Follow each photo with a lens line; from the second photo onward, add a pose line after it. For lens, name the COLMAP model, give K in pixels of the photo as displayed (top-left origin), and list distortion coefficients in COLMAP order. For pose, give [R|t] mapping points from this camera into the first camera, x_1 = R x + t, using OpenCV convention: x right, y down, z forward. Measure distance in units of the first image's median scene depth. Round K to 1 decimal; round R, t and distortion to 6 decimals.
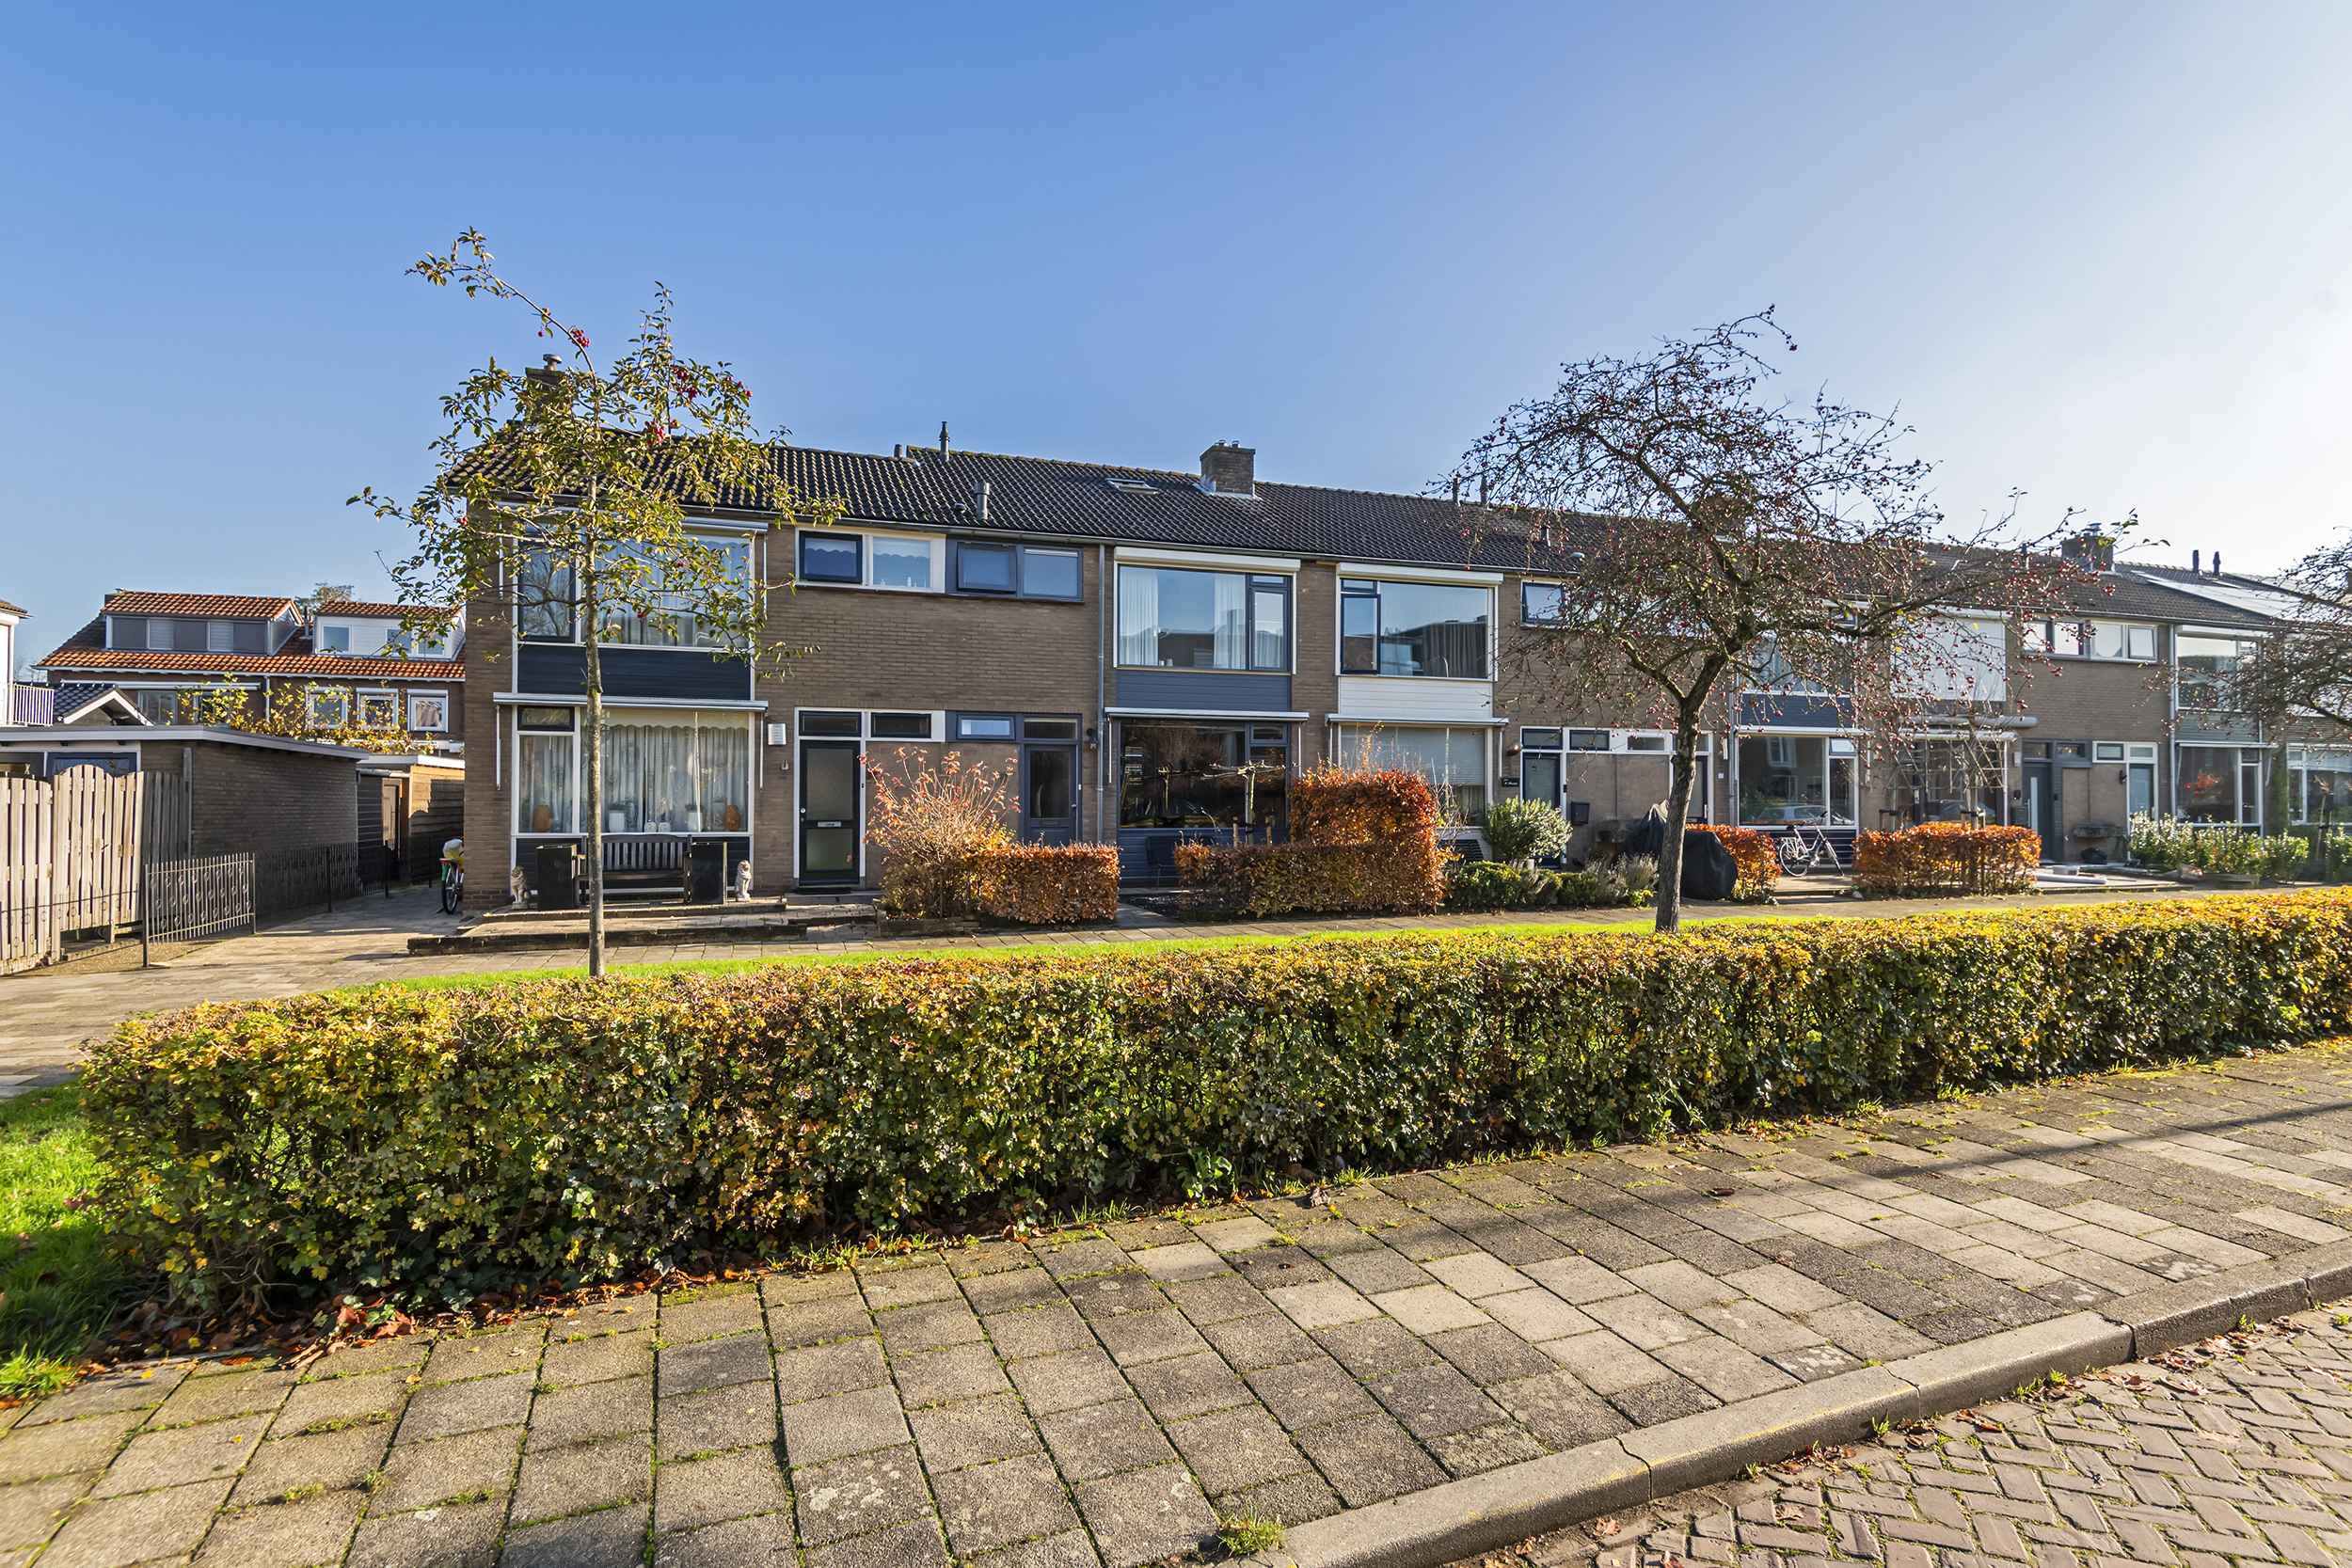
lens RADIAL K [[1156.6, 0, 1176.0], [0, 1156.6, 784.0], [0, 0, 1]] dist [0.001443, -0.000131]
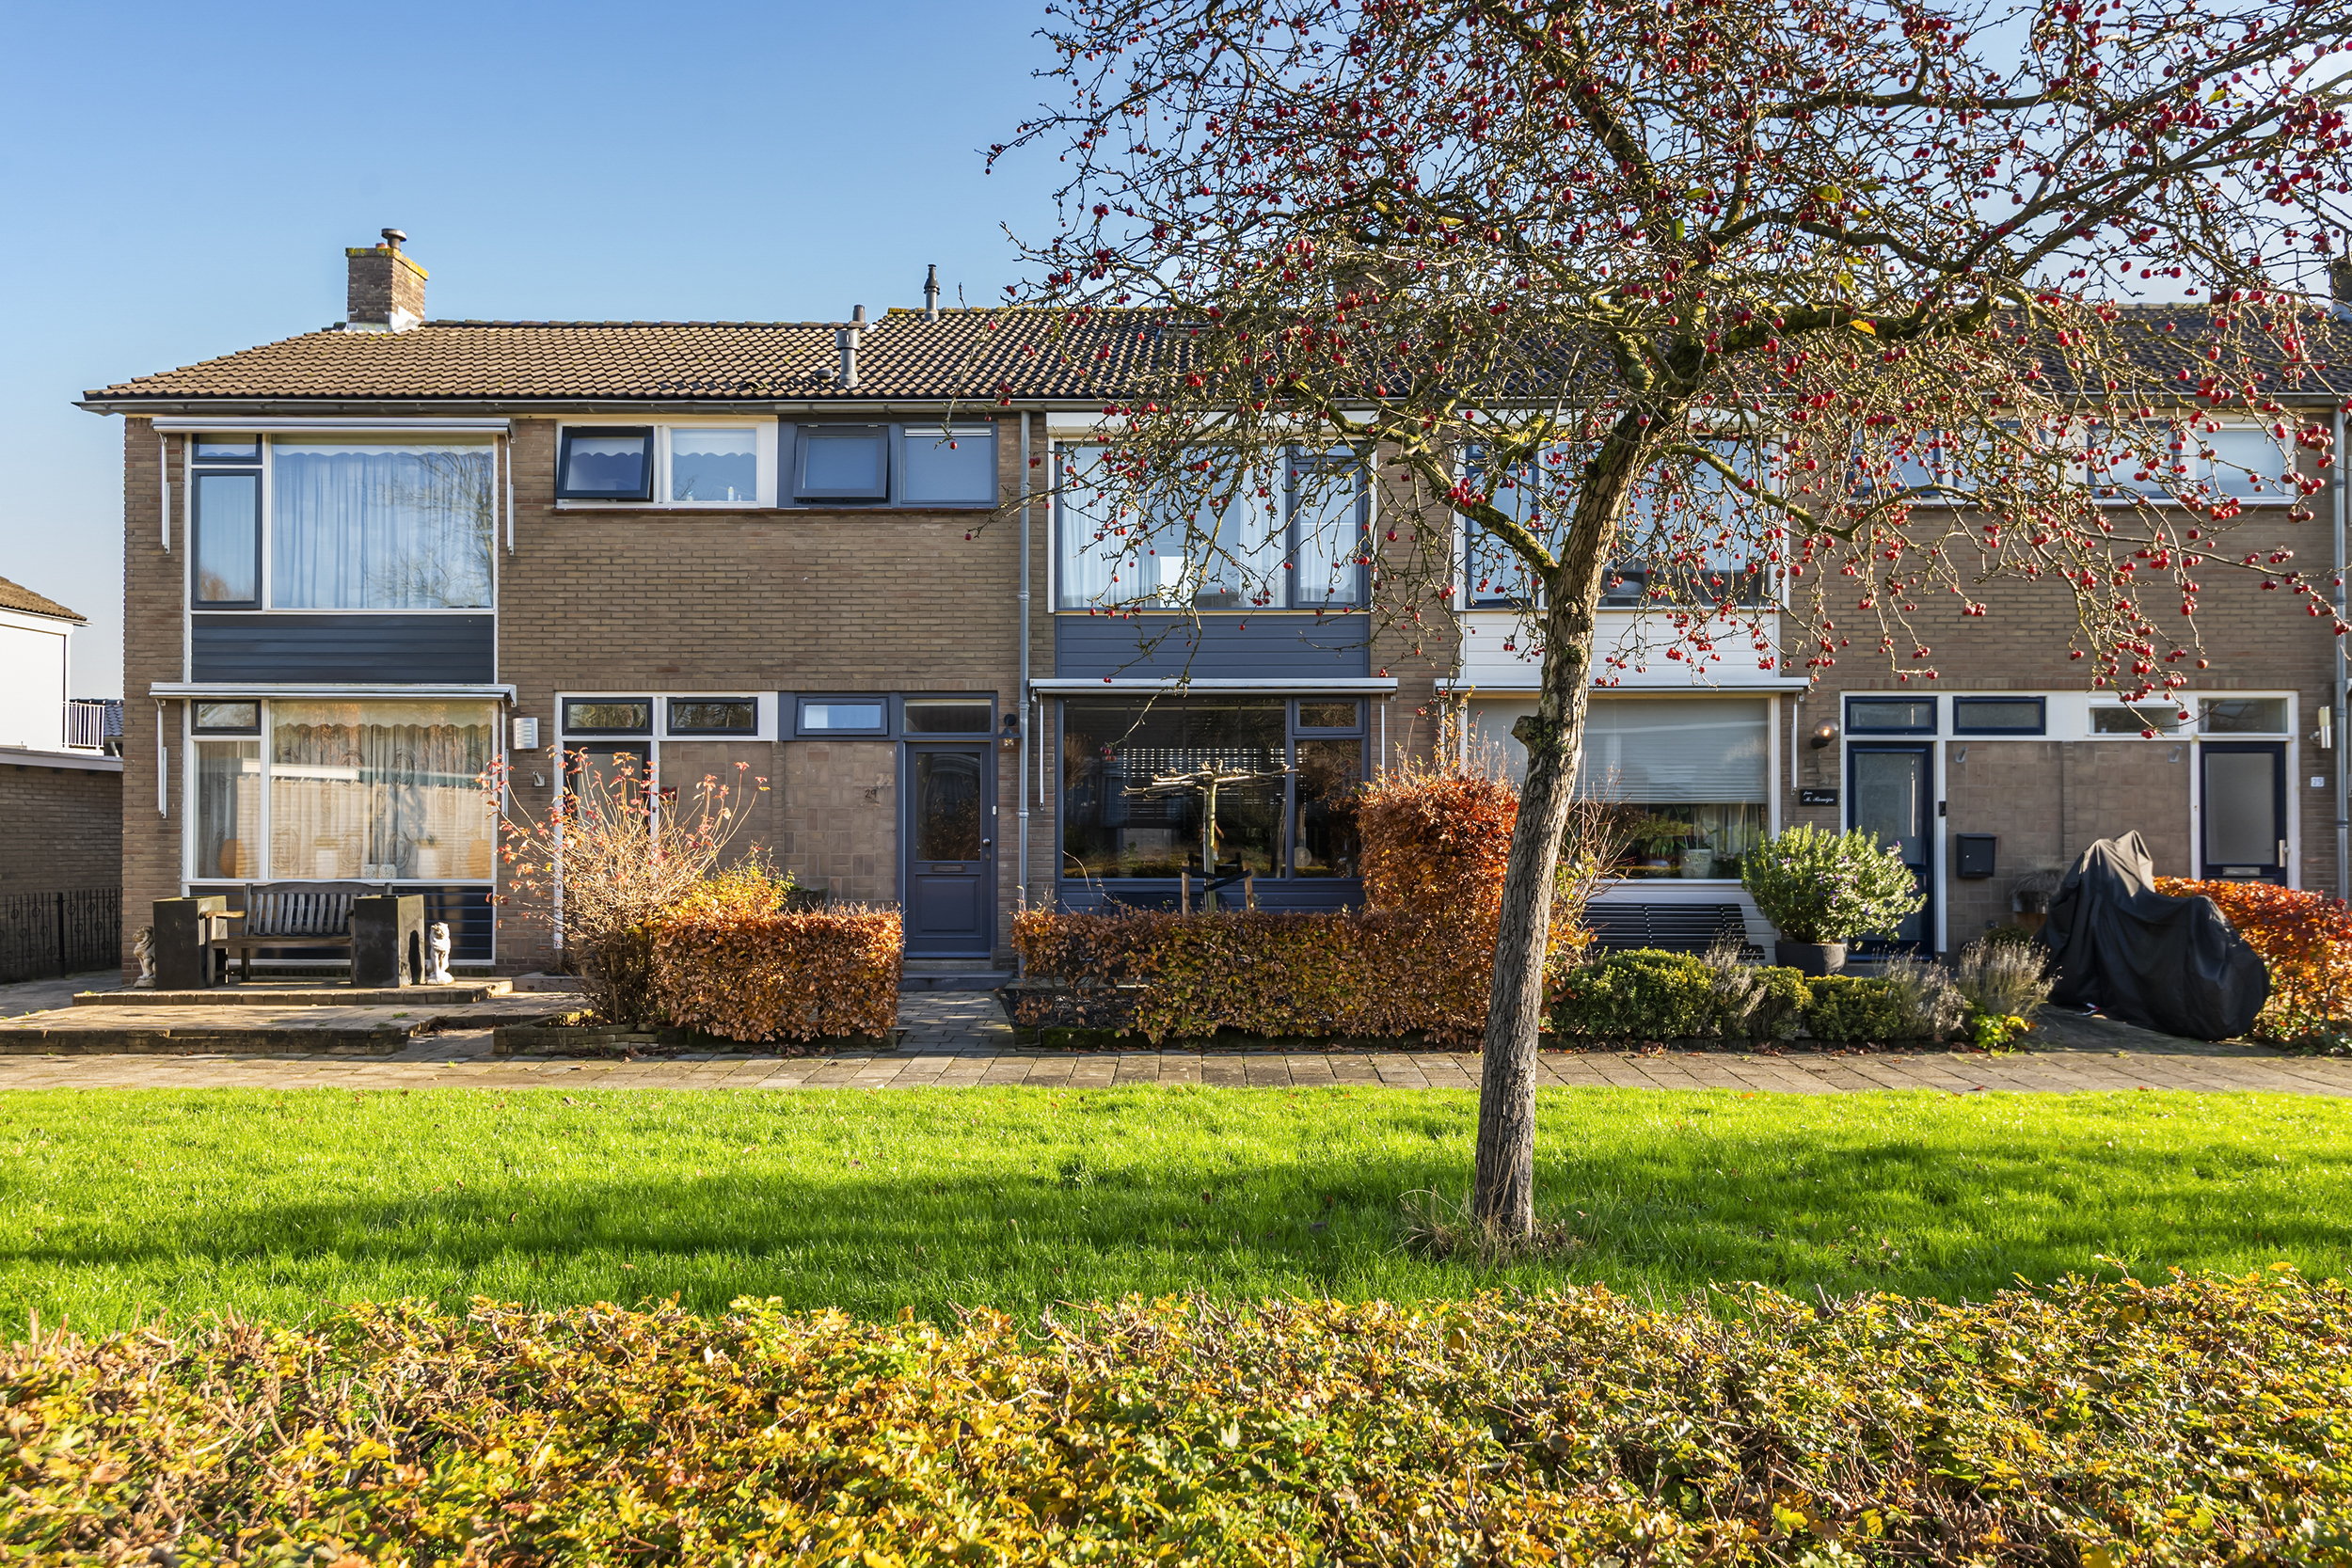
lens RADIAL K [[1522.1, 0, 1171.1], [0, 1522.1, 810.7], [0, 0, 1]] dist [0.005811, -0.000714]
pose [[0.943385, -0.005026, -0.331663, 0.280809], [0.005565, 0.999984, 0.000675, 0.002939], [0.331654, -0.002483, 0.943398, 0.275715]]
